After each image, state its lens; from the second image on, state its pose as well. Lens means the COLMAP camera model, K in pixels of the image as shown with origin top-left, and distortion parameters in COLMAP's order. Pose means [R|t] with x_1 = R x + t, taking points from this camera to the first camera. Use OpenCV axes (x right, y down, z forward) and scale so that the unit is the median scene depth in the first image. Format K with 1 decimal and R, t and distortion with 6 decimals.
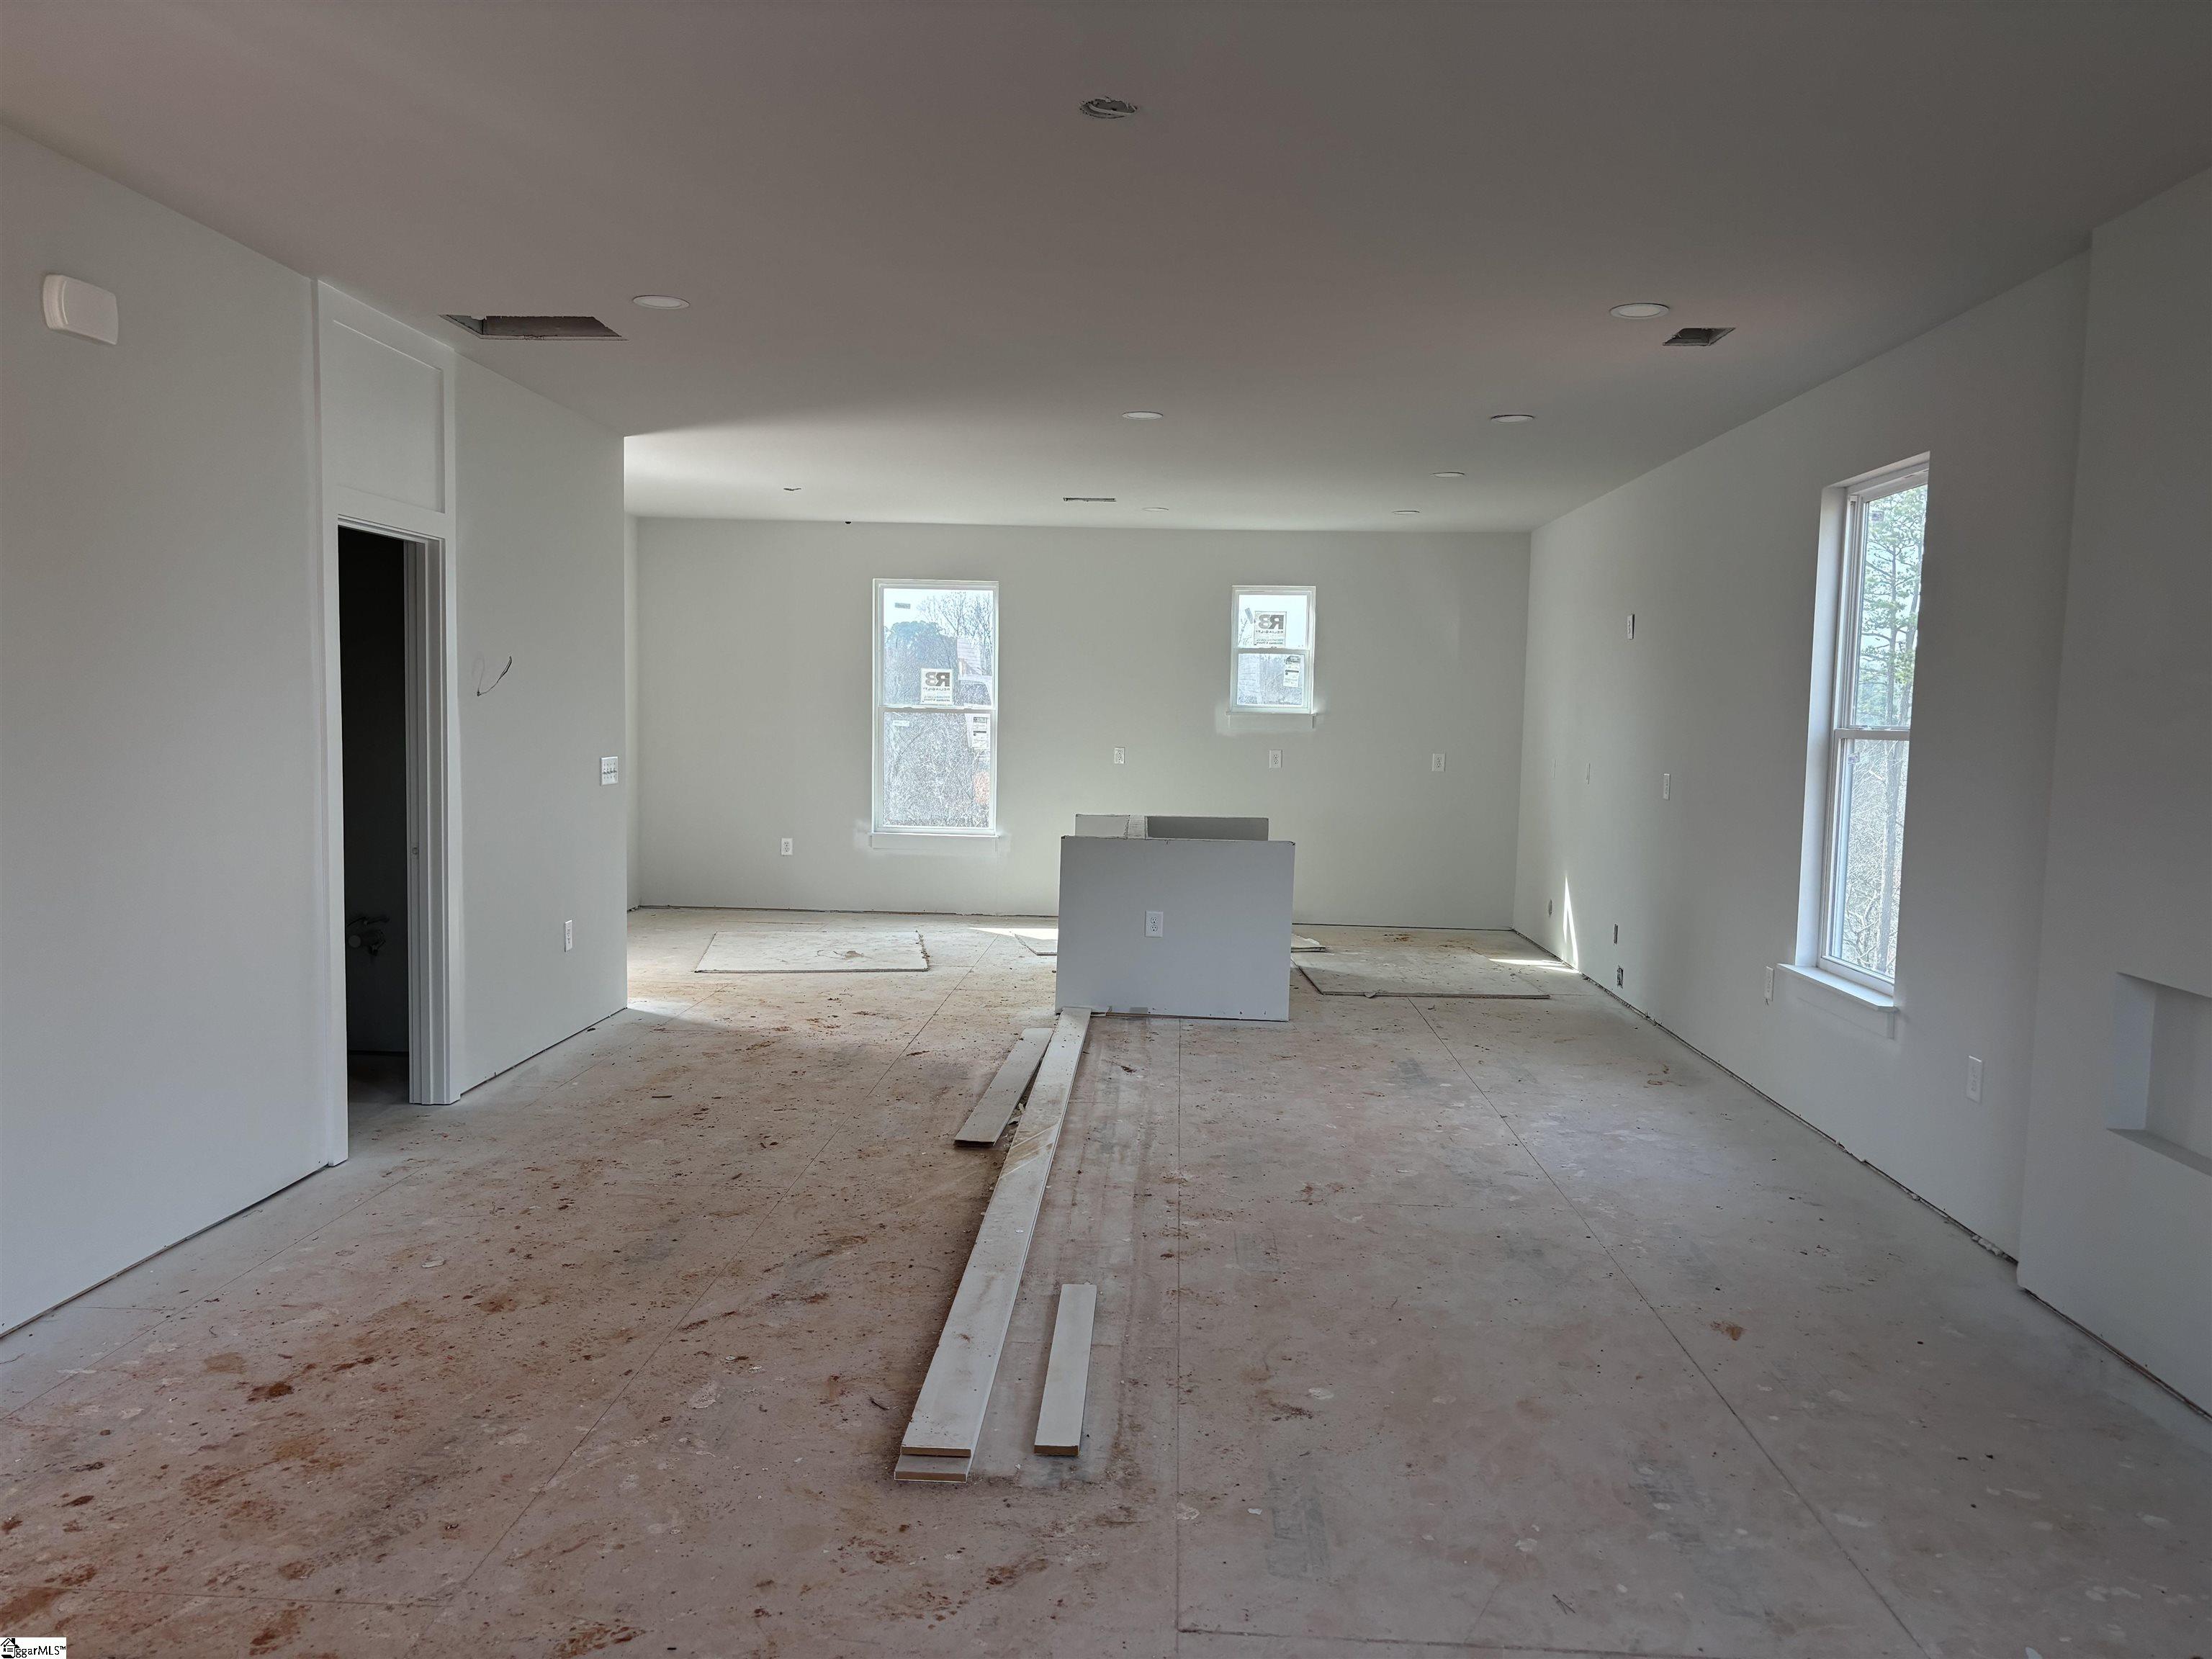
lens RADIAL K [[1666.7, 0, 1107.1], [0, 1666.7, 810.4], [0, 0, 1]] dist [0.029793, -0.035983]
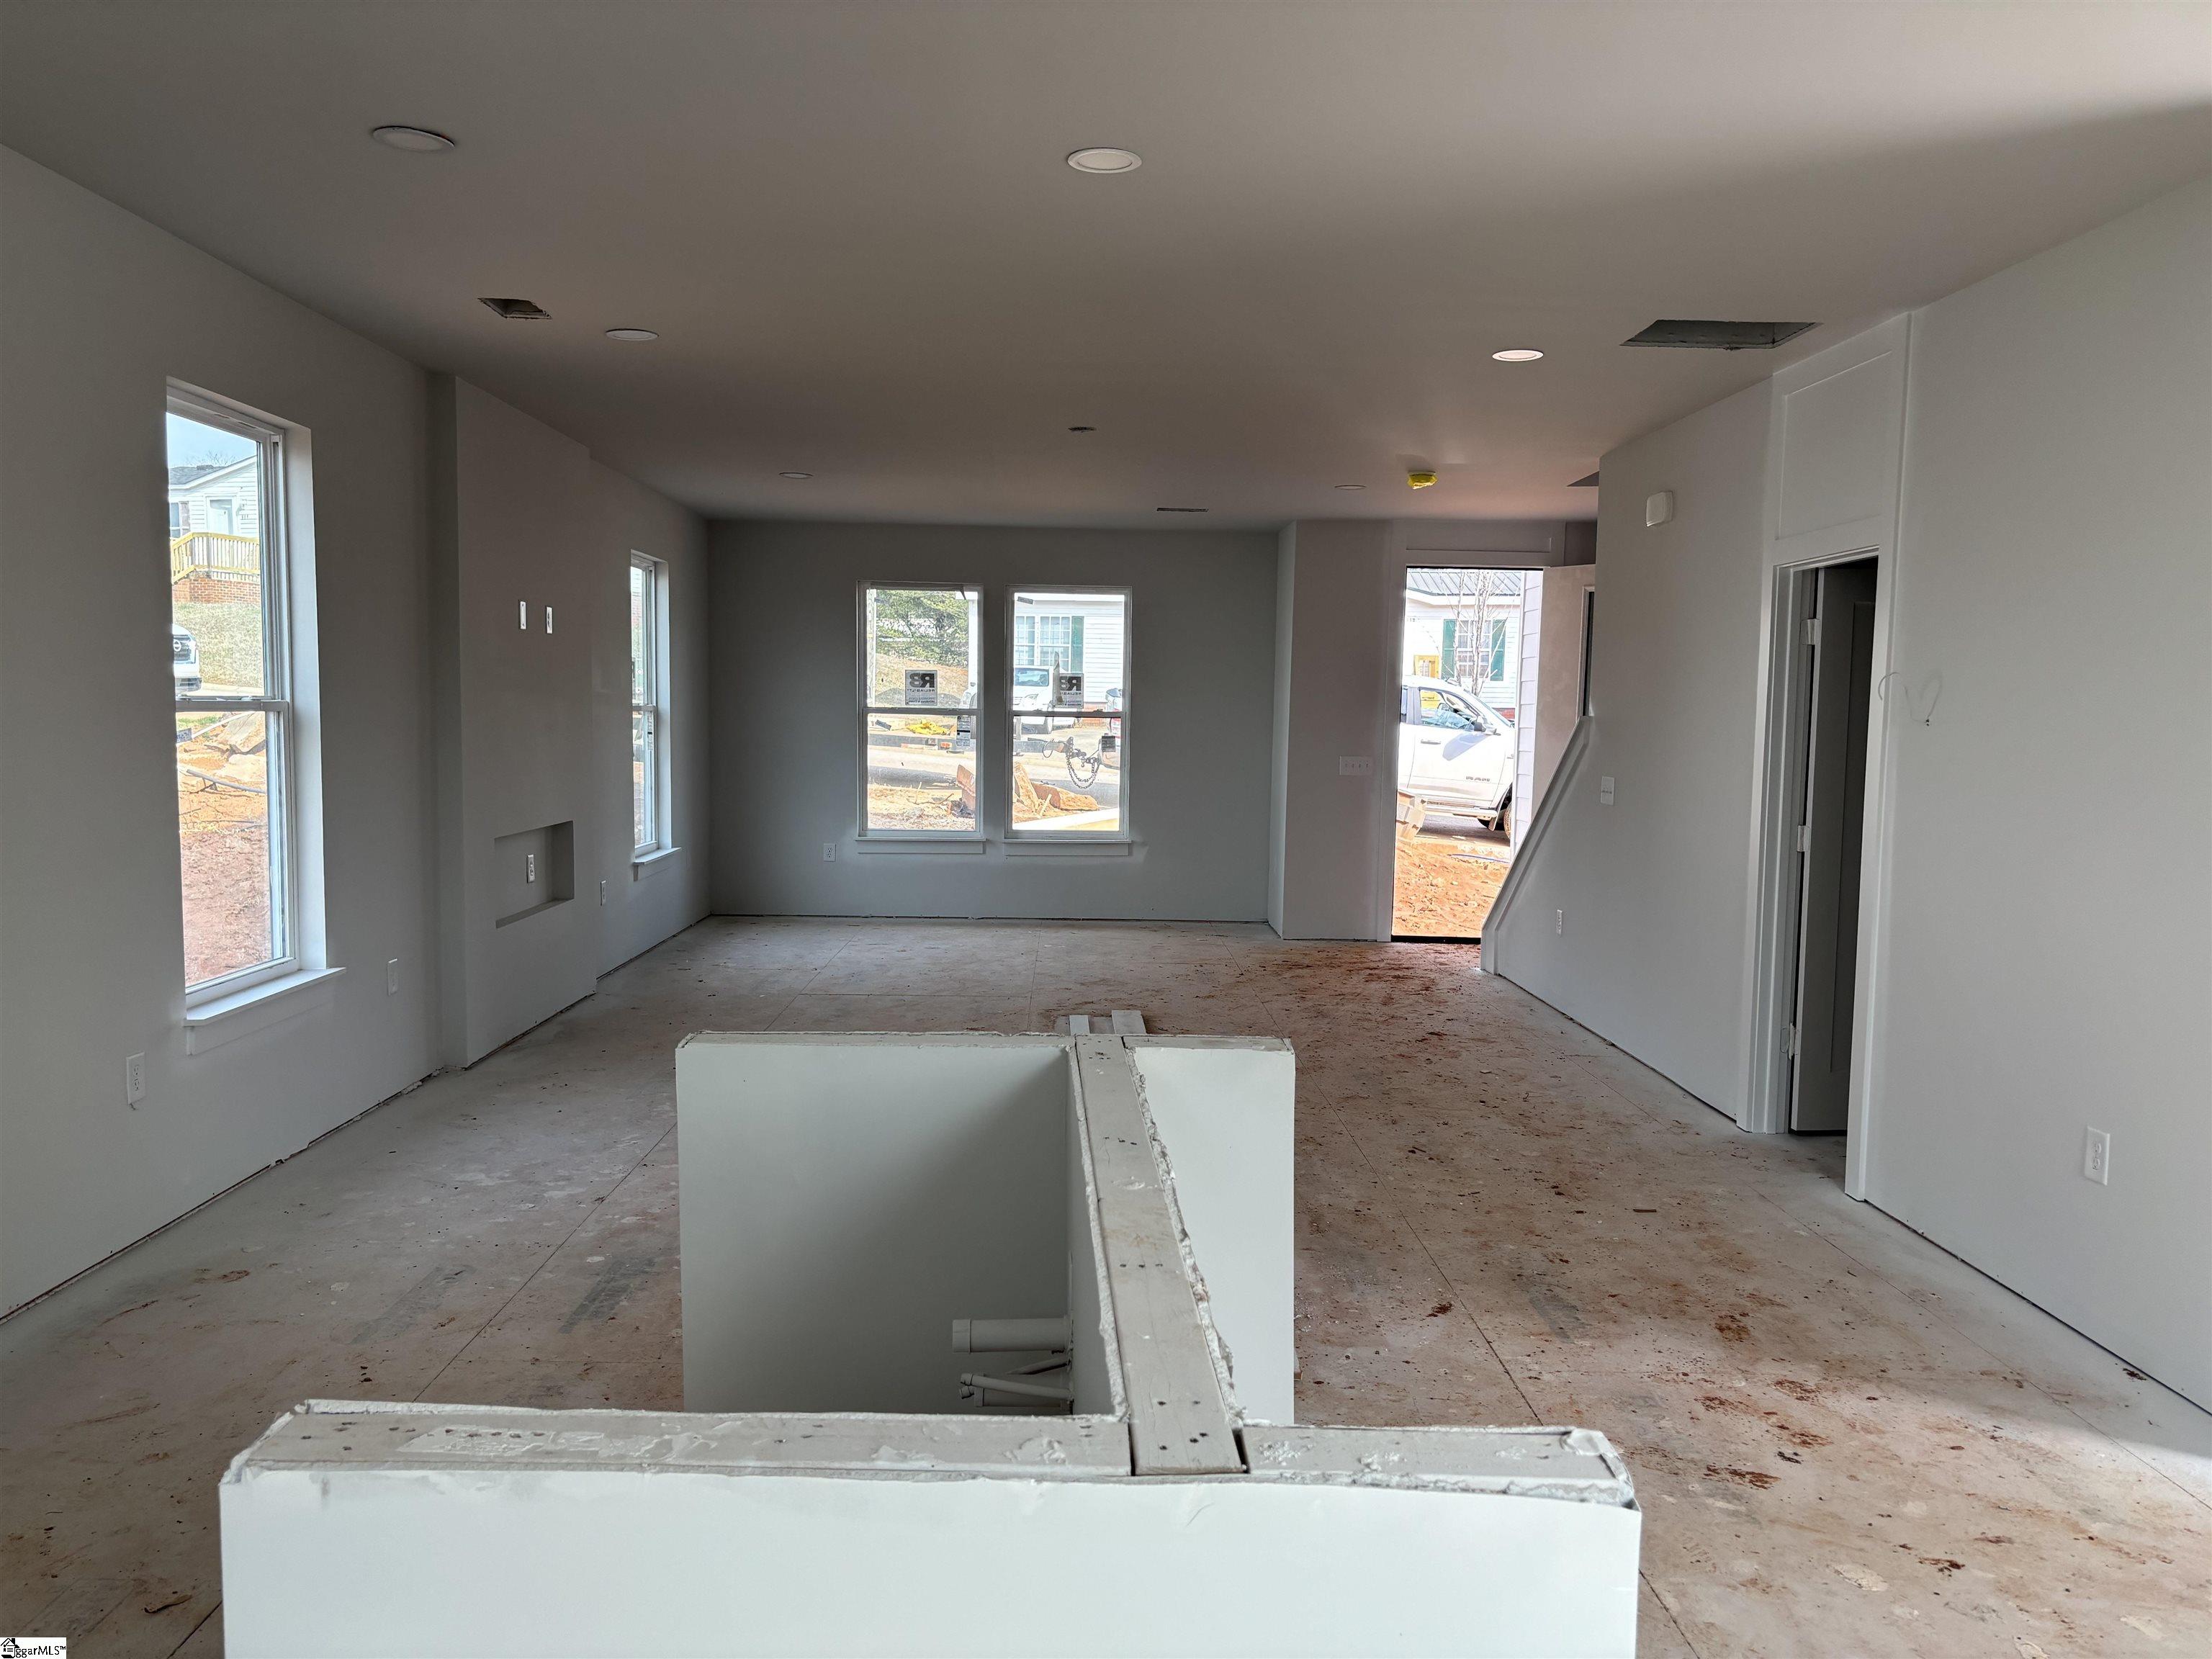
lens RADIAL K [[1666.7, 0, 1103.0], [0, 1666.7, 840.5], [0, 0, 1]] dist [0.029793, -0.035983]
pose [[-0.996810, -0.033327, -0.072517, 0.067223], [-0.042981, 0.989785, 0.135937, -0.116541], [0.067246, 0.138621, -0.988060, 1.950685]]
